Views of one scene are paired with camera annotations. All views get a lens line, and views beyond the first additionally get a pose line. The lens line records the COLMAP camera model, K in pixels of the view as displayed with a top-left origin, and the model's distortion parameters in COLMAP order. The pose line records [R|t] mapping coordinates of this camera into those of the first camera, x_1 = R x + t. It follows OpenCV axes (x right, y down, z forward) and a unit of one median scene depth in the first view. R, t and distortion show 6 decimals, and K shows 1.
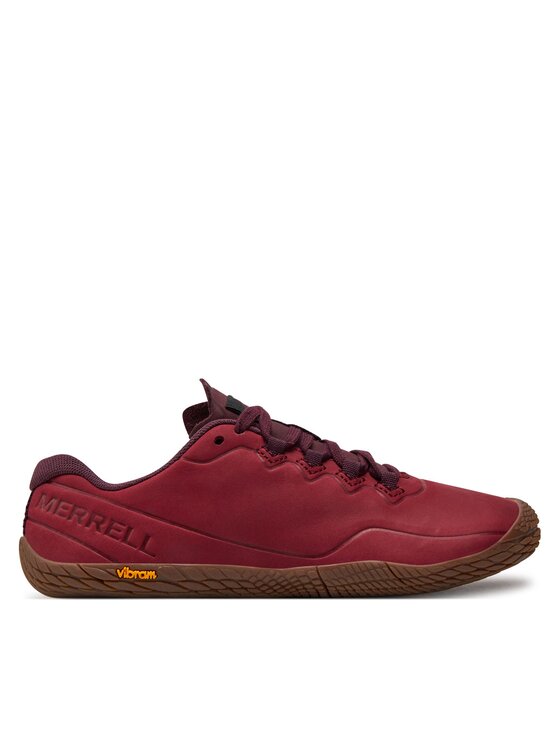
lens RADIAL K [[875.3, 0, 280.0], [0, 875.3, 373.0], [0, 0, 1]] dist [-0.145780, -0.001309]
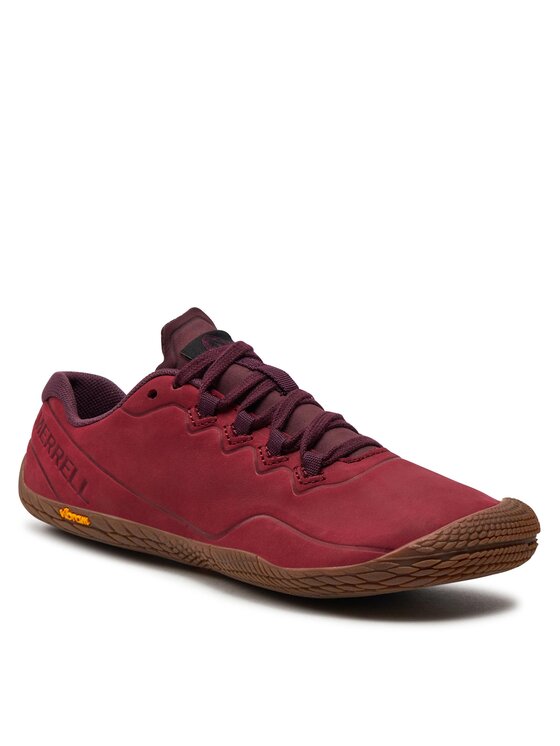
lens RADIAL K [[2195.1, 0, 280.0], [0, 2195.1, 373.0], [0, 0, 1]] dist [-0.004578, 0.081282]
pose [[0.785103, 0.151197, -0.600628, 1.479734], [0.052006, 0.950229, 0.307182, -0.675577], [0.617179, -0.272406, 0.738164, -0.669728]]
